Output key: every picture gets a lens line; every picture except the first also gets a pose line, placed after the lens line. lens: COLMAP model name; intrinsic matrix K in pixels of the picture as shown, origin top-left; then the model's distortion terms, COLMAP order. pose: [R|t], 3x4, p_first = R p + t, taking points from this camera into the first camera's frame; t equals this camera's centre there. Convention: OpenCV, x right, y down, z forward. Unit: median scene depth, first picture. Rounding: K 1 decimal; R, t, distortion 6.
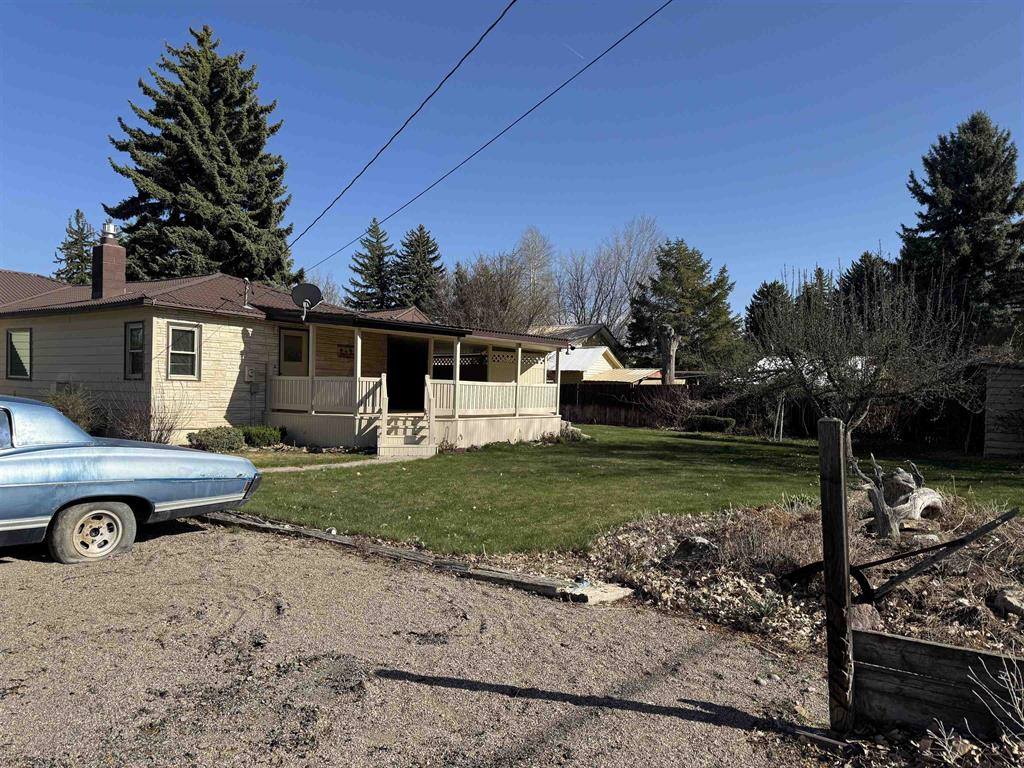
lens RADIAL K [[720.5, 0, 512.0], [0, 720.5, 384.0], [0, 0, 1]] dist [0.082584, -0.124751]
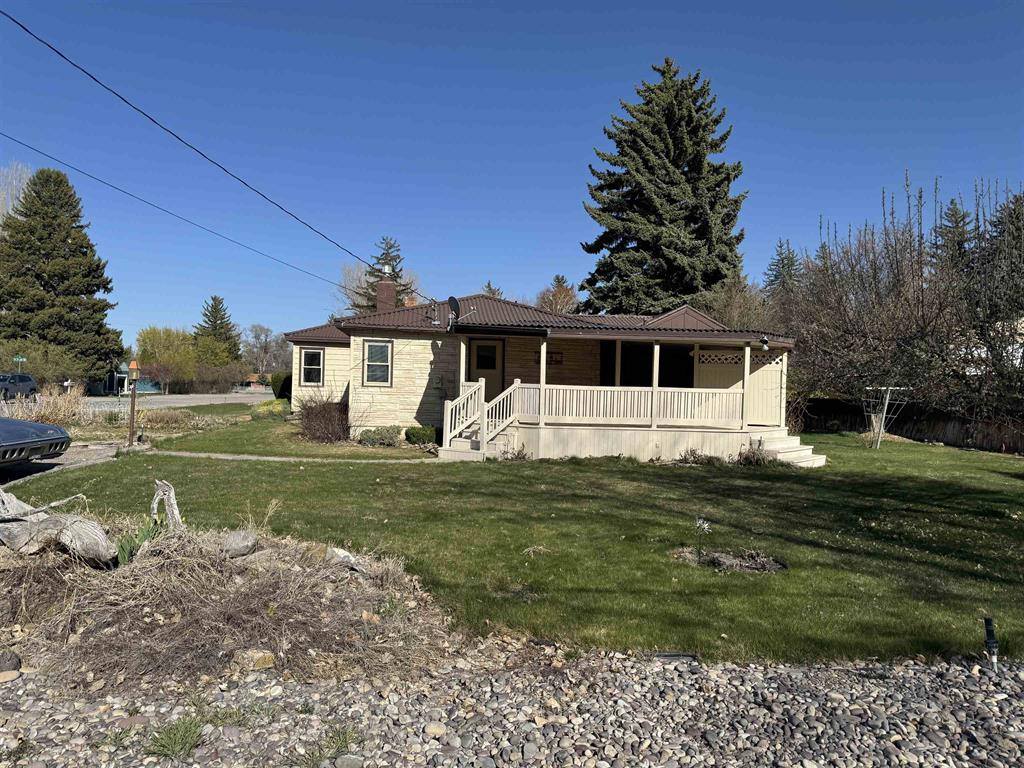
lens RADIAL K [[739.8, 0, 512.0], [0, 739.8, 384.0], [0, 0, 1]] dist [0.008284, 0.002912]
pose [[0.639694, -0.010454, -0.768559, 0.562177], [-0.008452, 0.999751, -0.020634, 0.012658], [0.768583, 0.019695, 0.639446, 0.326890]]
